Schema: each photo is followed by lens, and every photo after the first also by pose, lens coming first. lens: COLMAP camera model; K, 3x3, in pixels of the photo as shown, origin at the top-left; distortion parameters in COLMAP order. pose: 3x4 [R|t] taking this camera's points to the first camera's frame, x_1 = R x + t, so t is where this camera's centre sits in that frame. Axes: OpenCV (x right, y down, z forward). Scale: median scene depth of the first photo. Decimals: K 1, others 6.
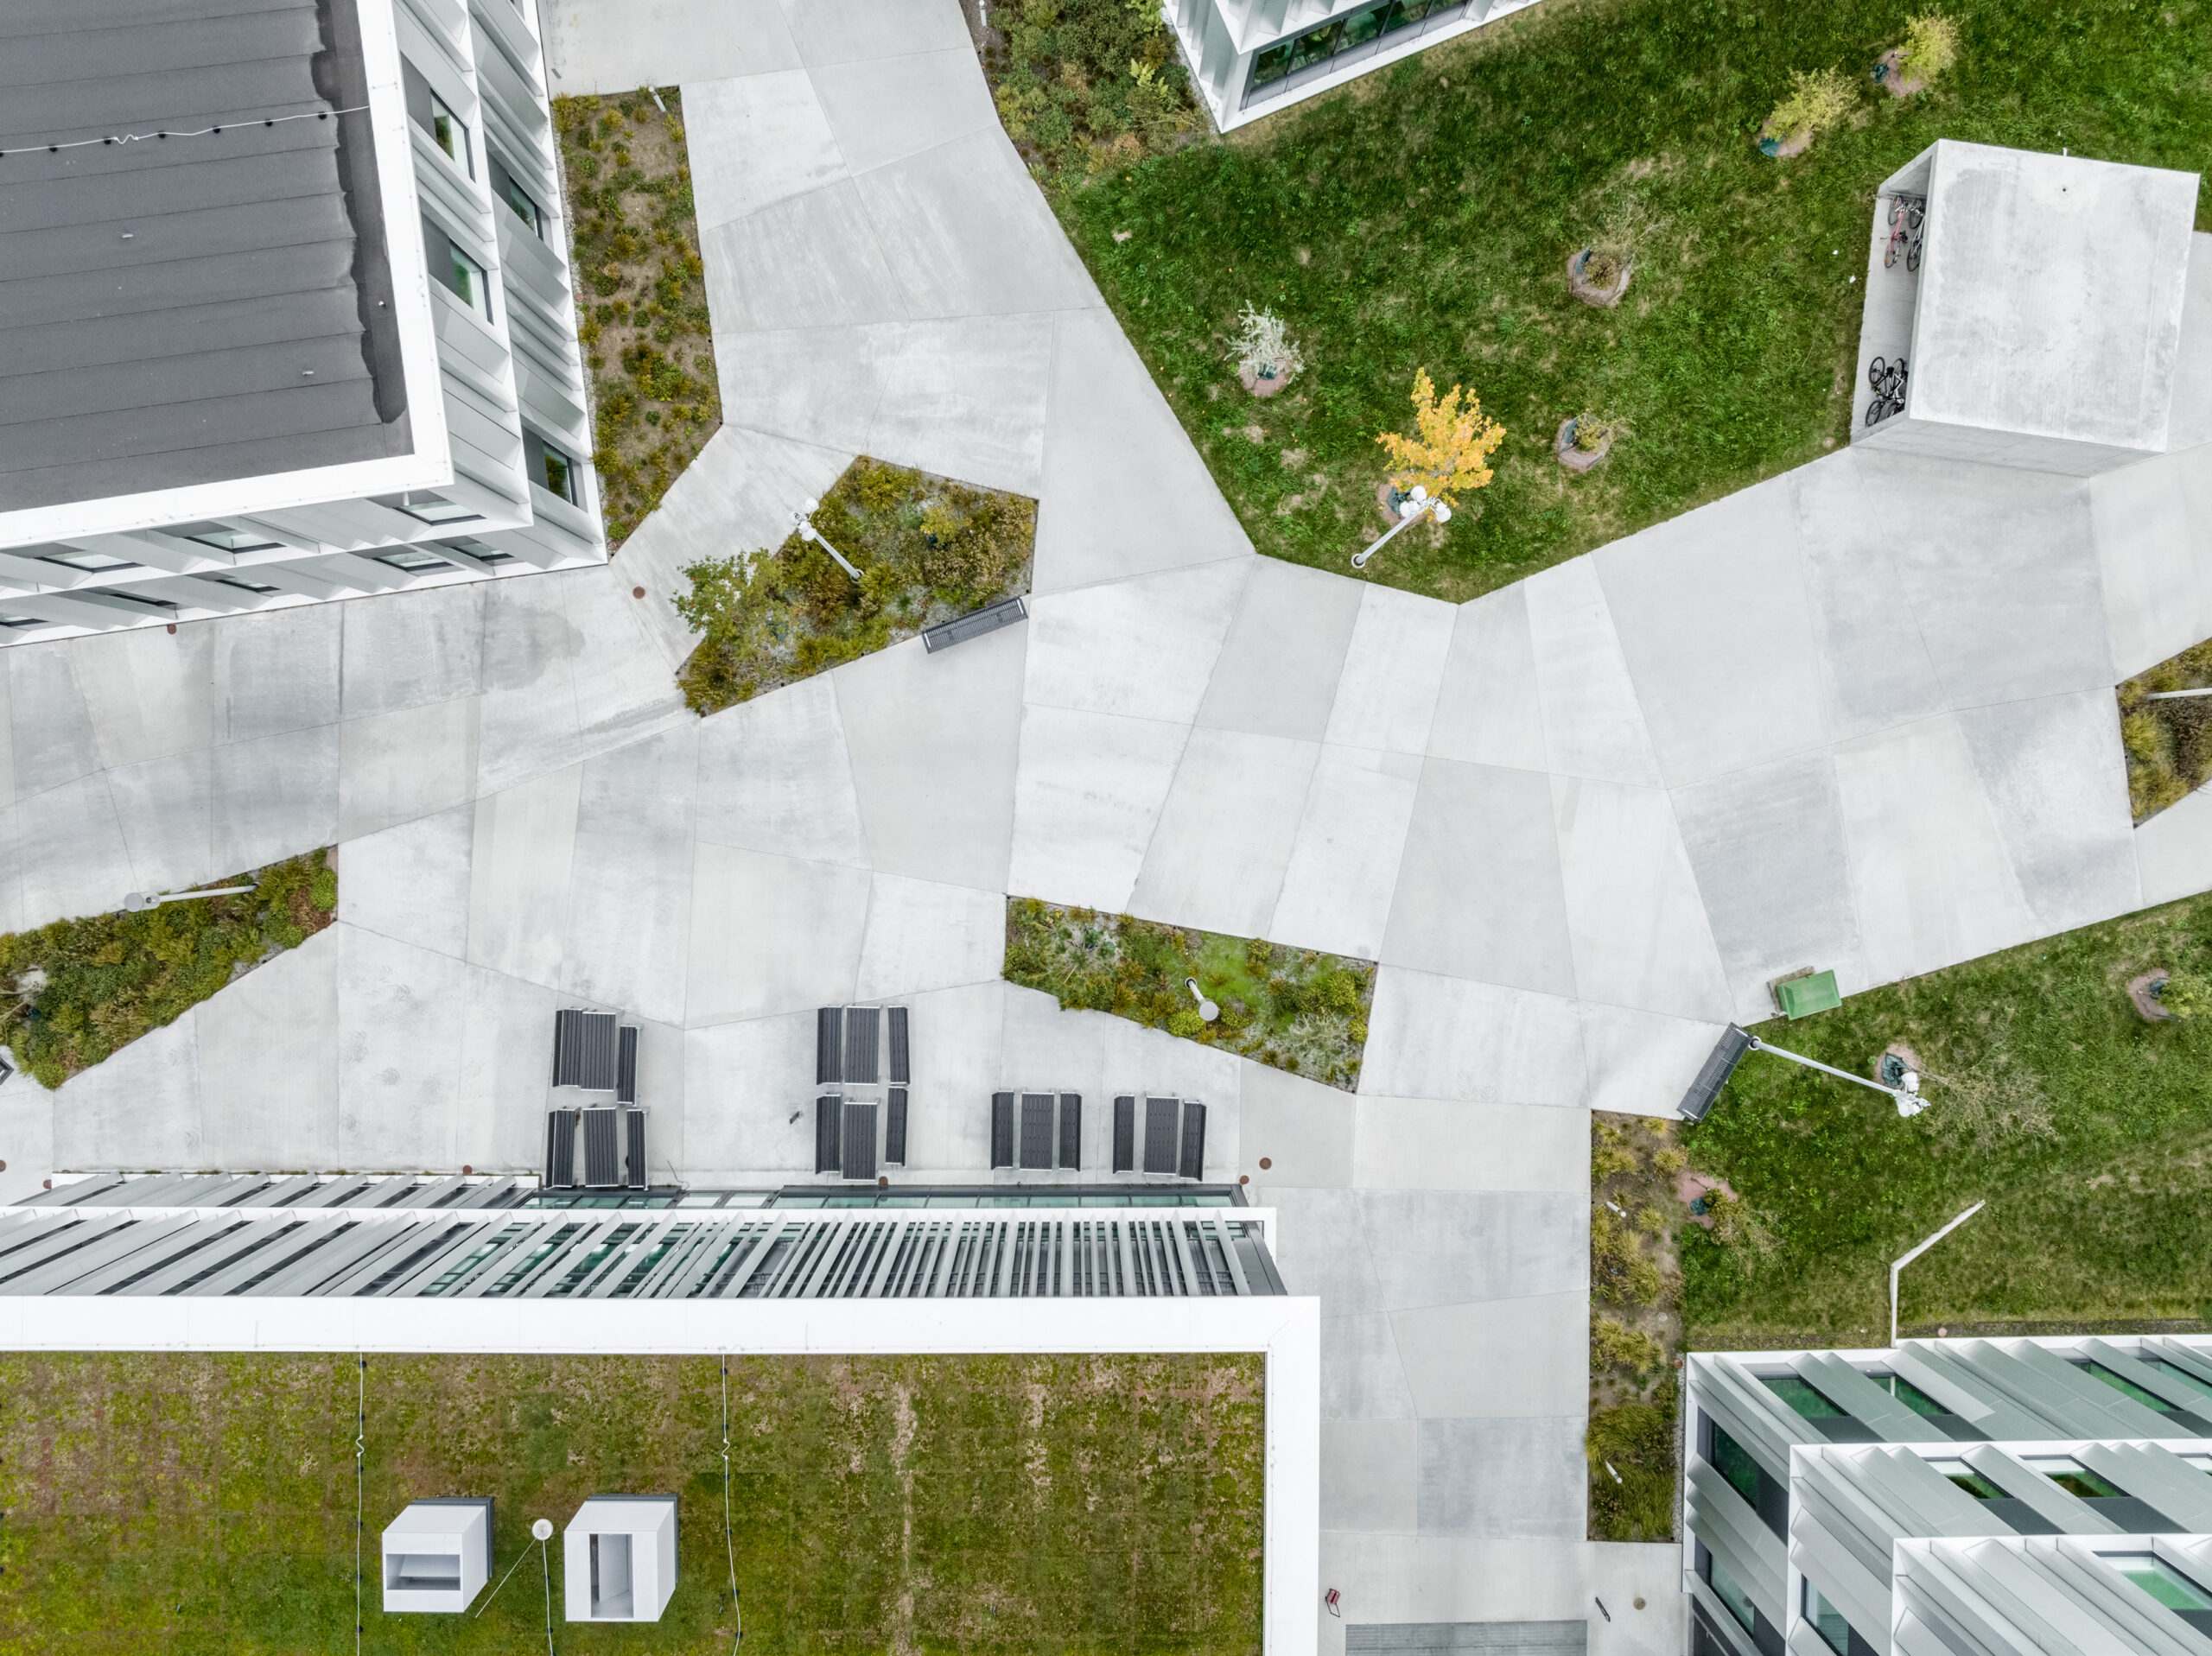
lens RADIAL K [[1543.7, 0, 1101.4], [0, 1543.7, 837.3], [0, 0, 1]] dist [-0.028596, -0.000003]
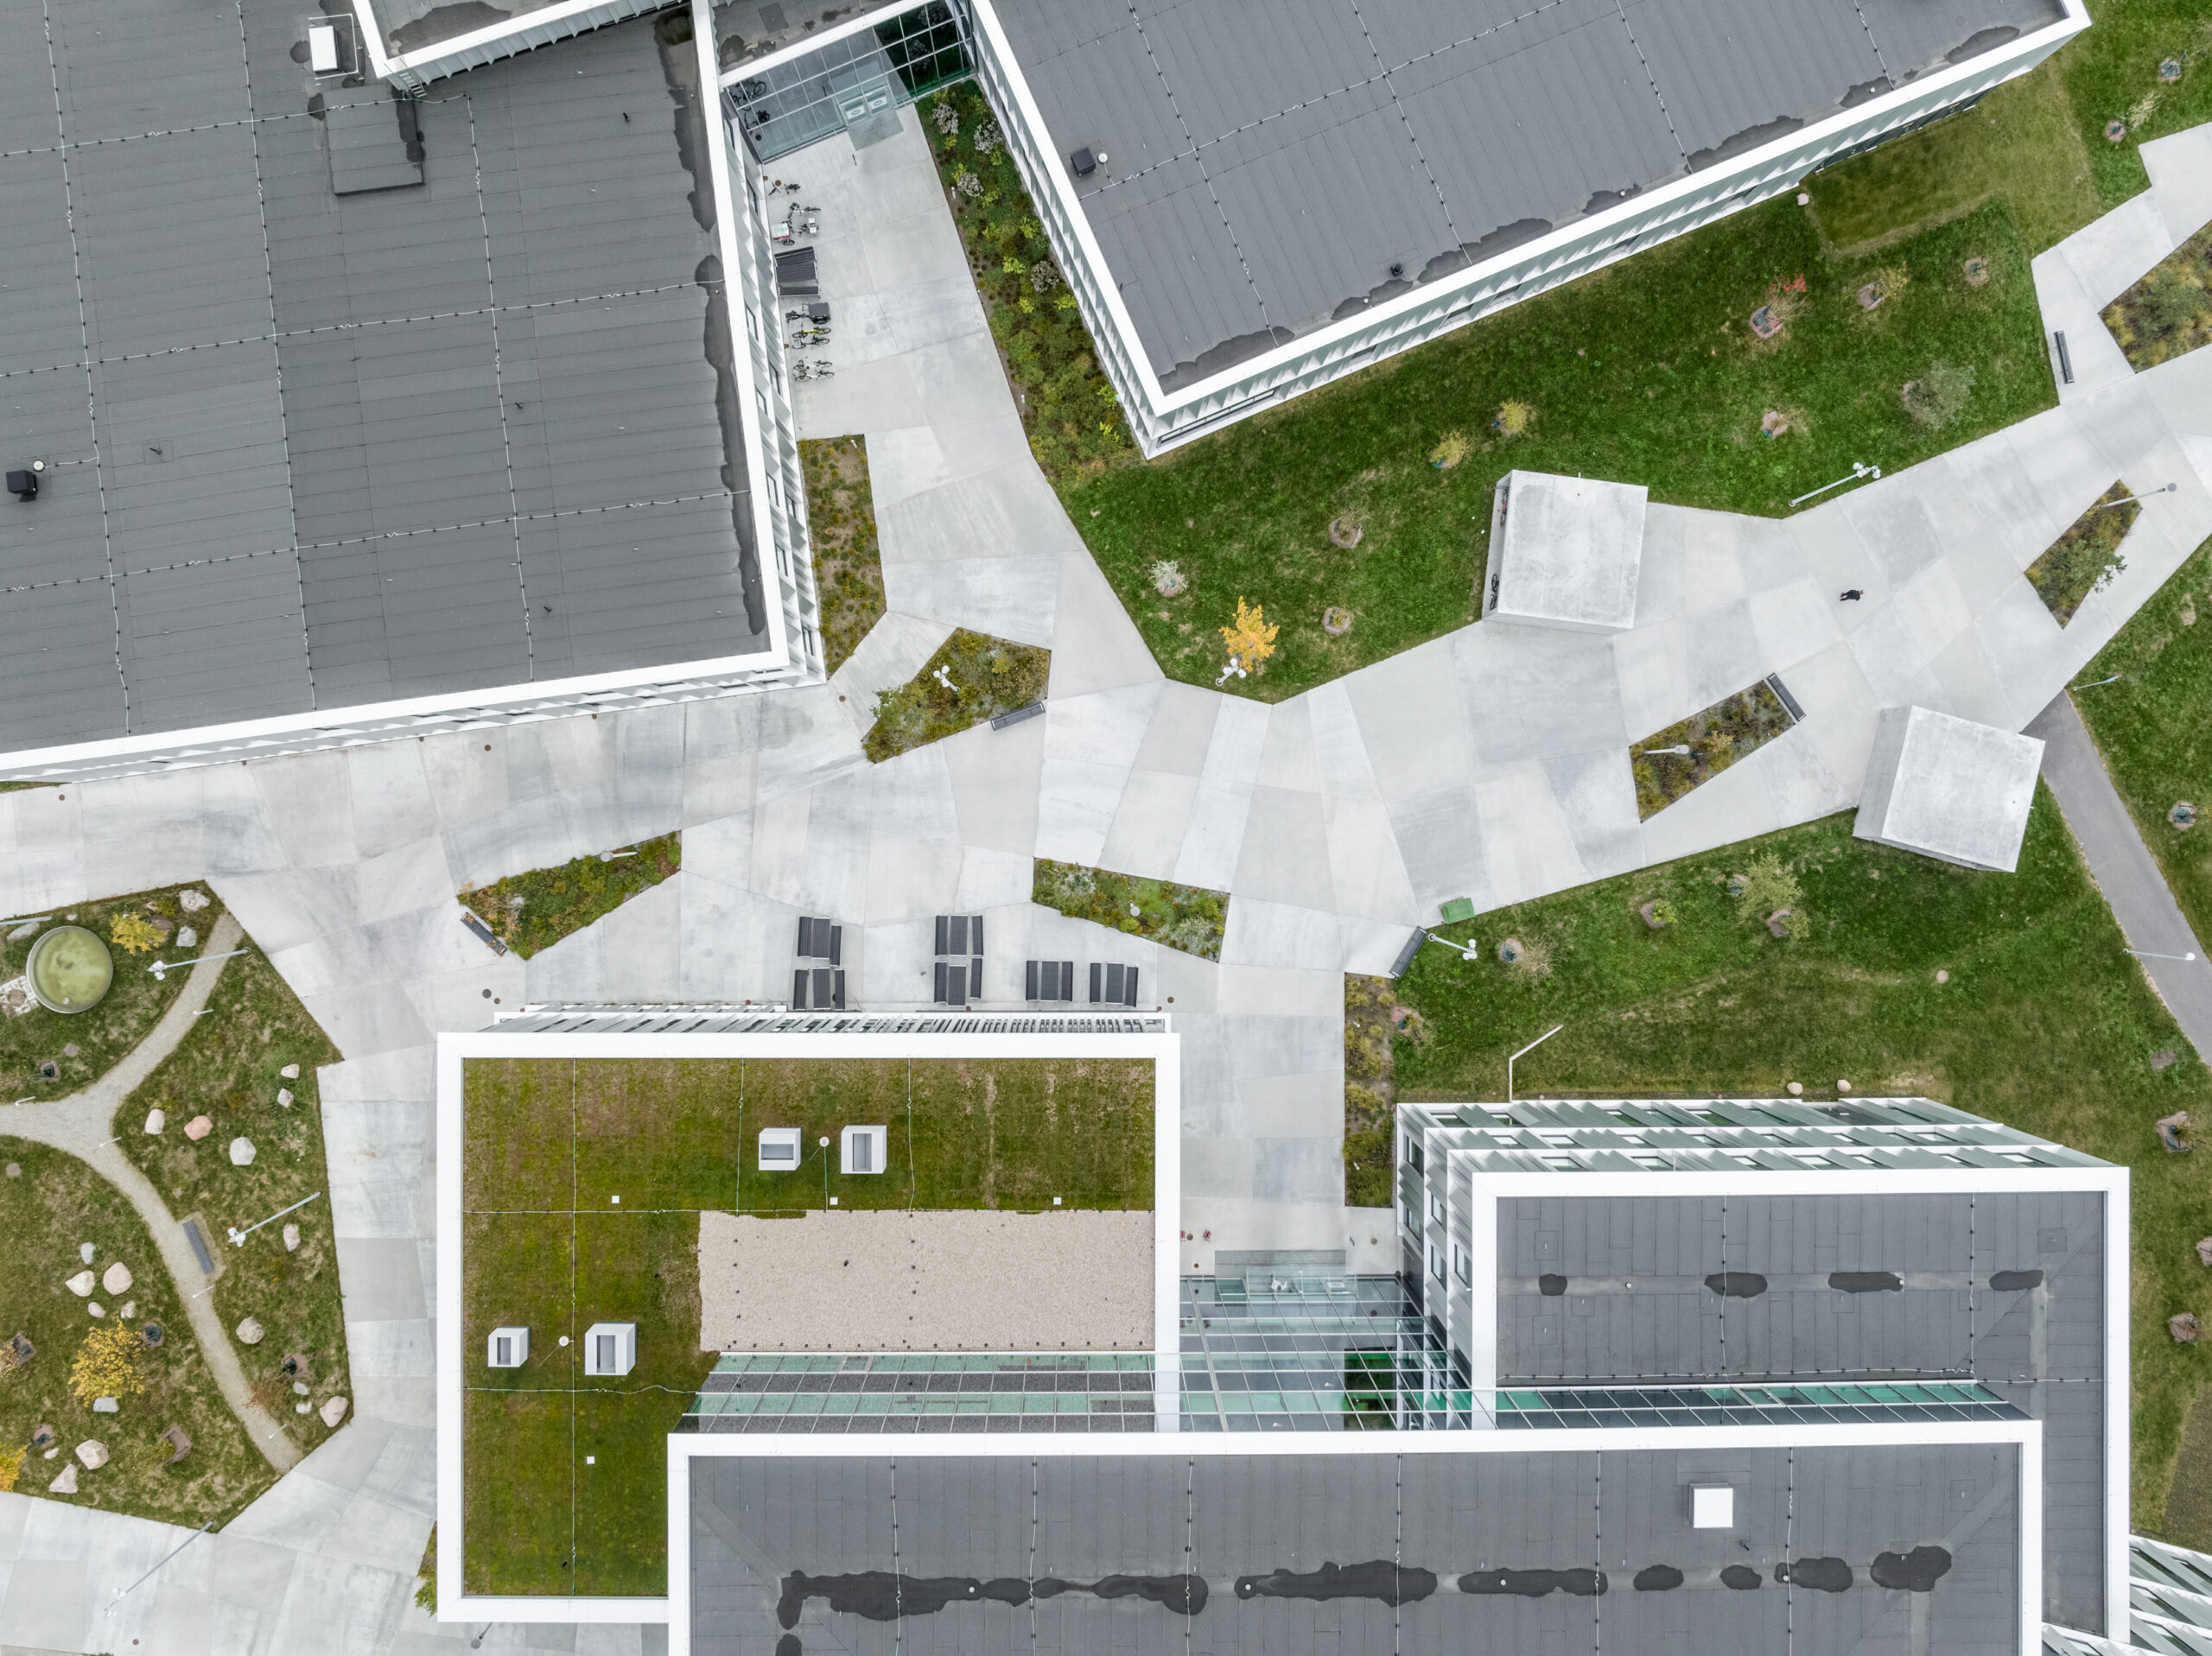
lens RADIAL K [[1543.7, 0, 1115.8], [0, 1543.7, 815.7], [0, 0, 1]] dist [-0.028596, -0.000003]
pose [[0.999961, 0.001534, 0.008735, 0.022871], [-0.001385, 0.999854, -0.017047, 0.018588], [-0.008760, 0.017035, 0.999817, -0.911903]]
